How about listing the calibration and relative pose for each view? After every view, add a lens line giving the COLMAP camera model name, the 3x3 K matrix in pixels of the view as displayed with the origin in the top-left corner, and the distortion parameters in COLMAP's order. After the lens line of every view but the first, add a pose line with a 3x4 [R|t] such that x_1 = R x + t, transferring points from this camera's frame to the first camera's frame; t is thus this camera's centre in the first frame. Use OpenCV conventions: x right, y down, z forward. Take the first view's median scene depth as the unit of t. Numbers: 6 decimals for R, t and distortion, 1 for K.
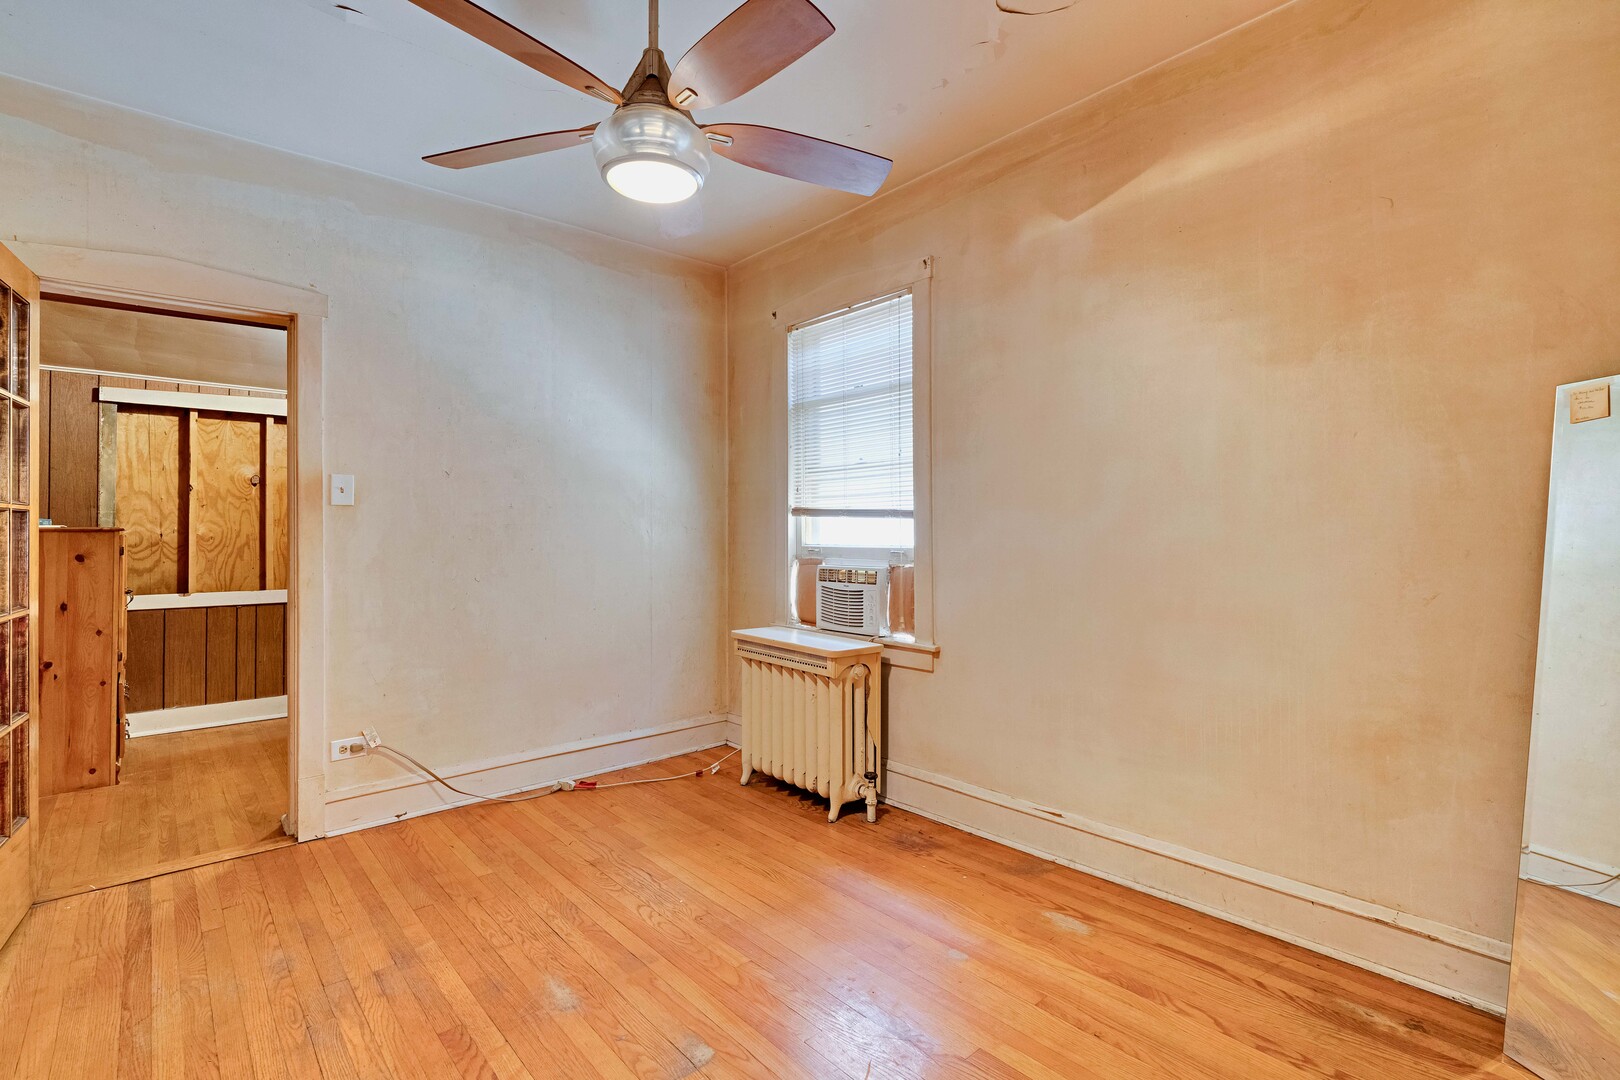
lens RADIAL K [[746.7, 0, 809.6], [0, 746.7, 545.3], [0, 0, 1]] dist [-0.002102, -0.000095]
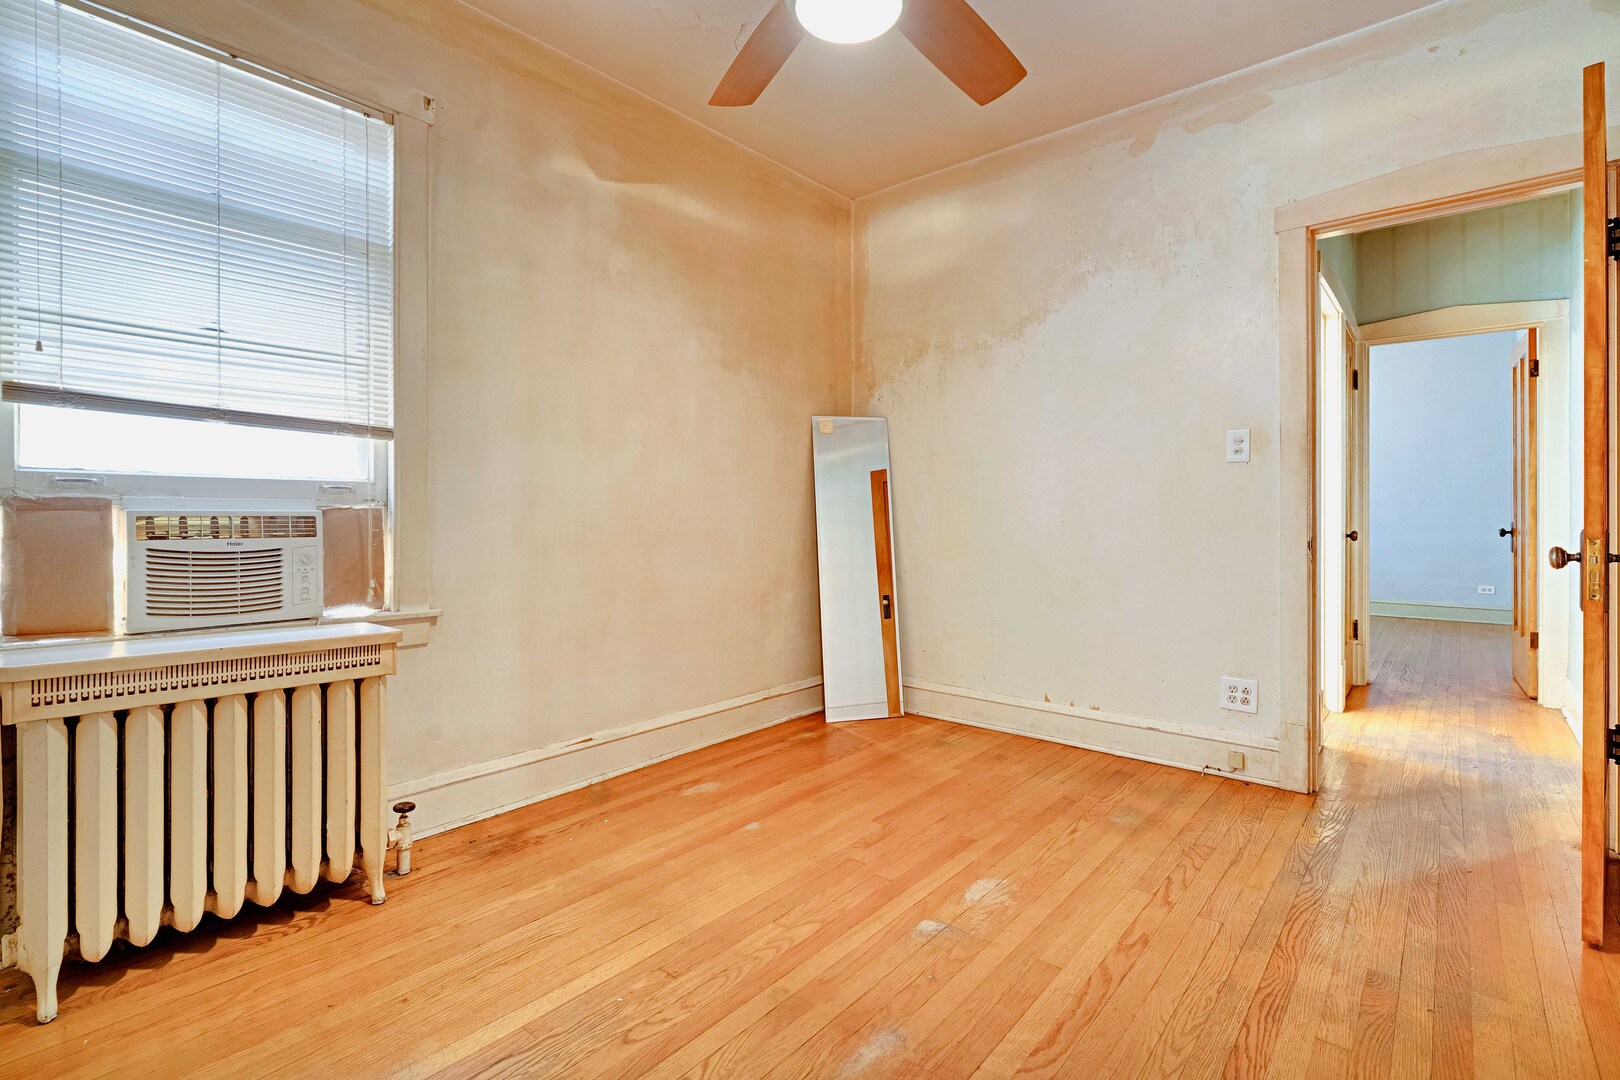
lens RADIAL K [[746.7, 0, 809.6], [0, 746.7, 545.3], [0, 0, 1]] dist [-0.002102, -0.000095]
pose [[-0.132647, -0.029925, 0.990712, -0.751401], [0.019544, 0.999271, 0.032800, 0.059912], [-0.990971, 0.023714, -0.131965, 0.833608]]
